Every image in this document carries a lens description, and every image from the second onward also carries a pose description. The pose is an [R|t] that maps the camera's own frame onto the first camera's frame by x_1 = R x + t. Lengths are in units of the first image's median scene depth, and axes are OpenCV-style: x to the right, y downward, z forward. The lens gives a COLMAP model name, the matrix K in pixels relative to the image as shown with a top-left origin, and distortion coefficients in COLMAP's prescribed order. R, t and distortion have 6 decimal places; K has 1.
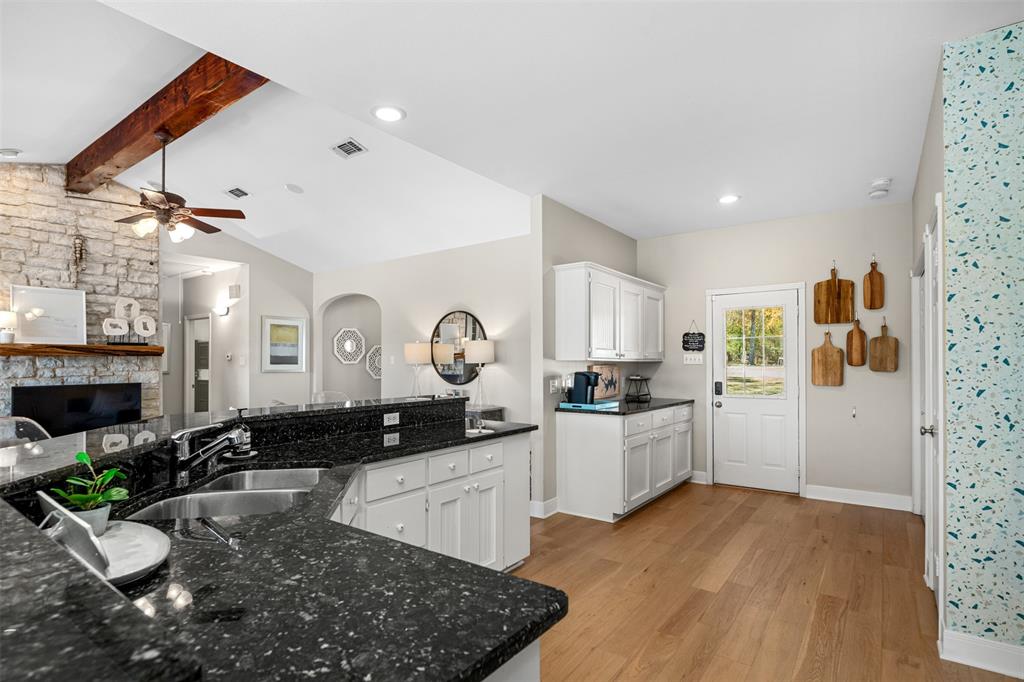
lens RADIAL K [[504.3, 0, 504.4], [0, 504.3, 359.8], [0, 0, 1]] dist [-0.000257, -0.000256]
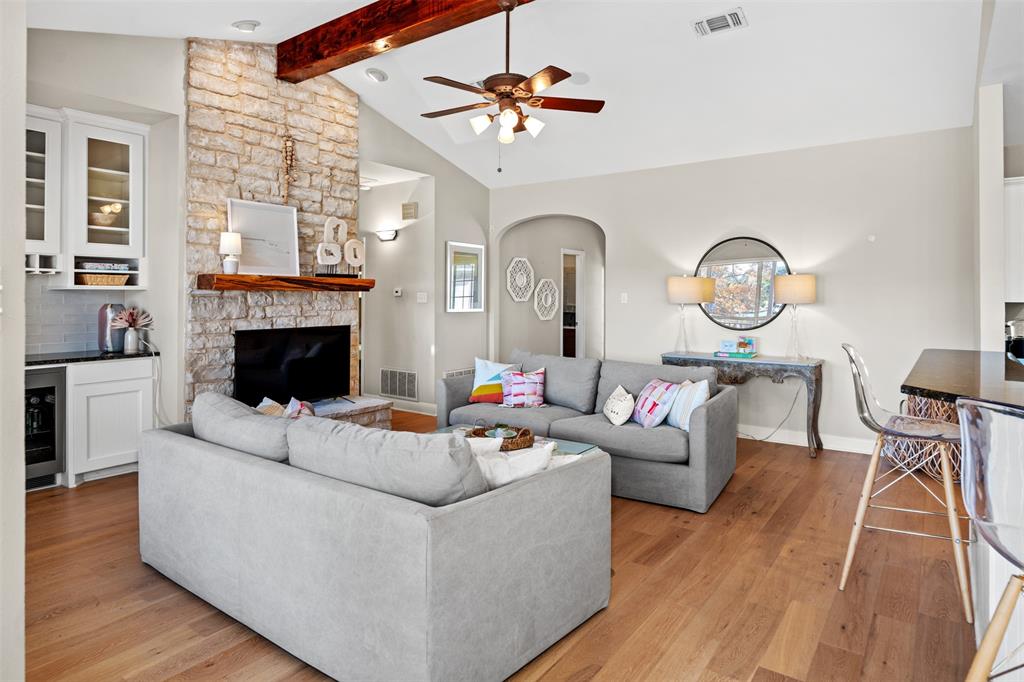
lens RADIAL K [[584.5, 0, 509.3], [0, 584.5, 295.2], [0, 0, 1]] dist [-0.001691, 0.002279]
pose [[0.999965, 0.006962, 0.004725, -0.529186], [-0.006961, 0.999976, -0.000367, -0.002921], [-0.004727, 0.000334, 0.999989, 0.098422]]
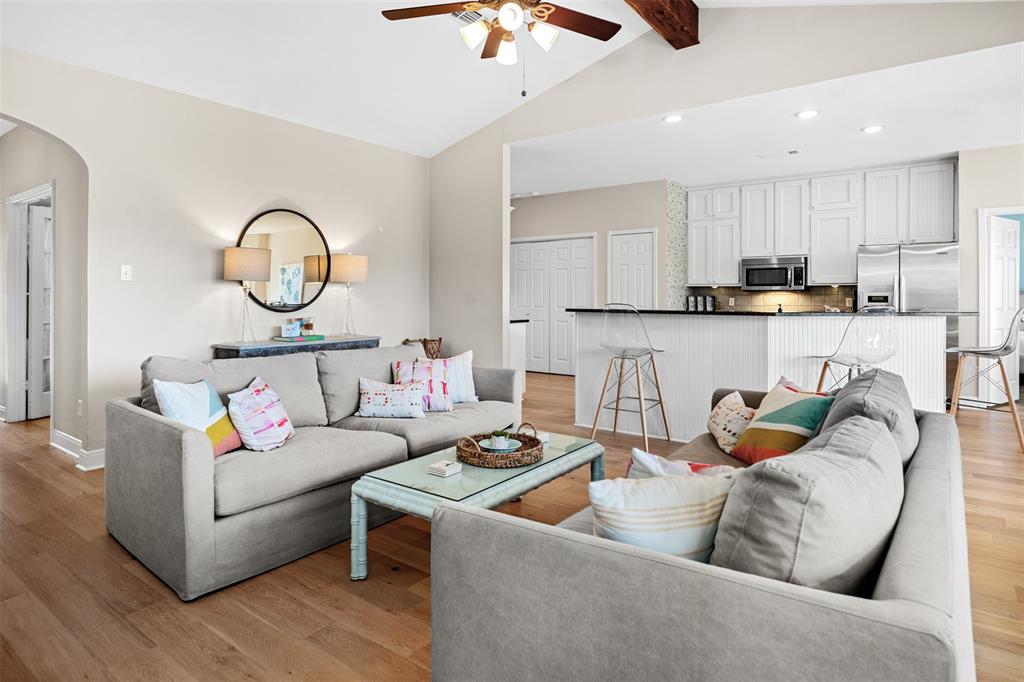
lens RADIAL K [[584.5, 0, 507.6], [0, 584.5, 289.6], [0, 0, 1]] dist [-0.001691, 0.002279]
pose [[0.012600, 0.014156, 0.999820, -1.050162], [-0.006269, 0.999881, -0.014078, 0.031330], [-0.999901, -0.006091, 0.012688, 0.771382]]
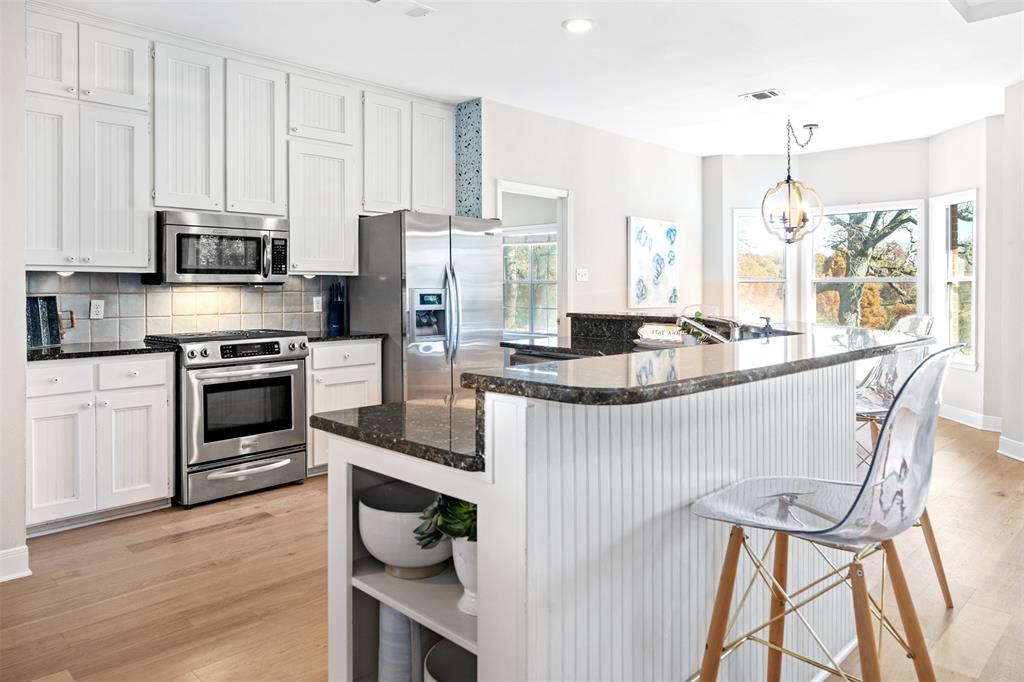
lens RADIAL K [[694.9, 0, 499.2], [0, 694.9, 290.3], [0, 0, 1]] dist [0.004398, -0.000810]
pose [[-0.989580, 0.003110, 0.143950, -0.080482], [0.002756, 0.999993, -0.002661, 0.021116], [-0.143957, -0.002236, -0.989581, 0.897683]]
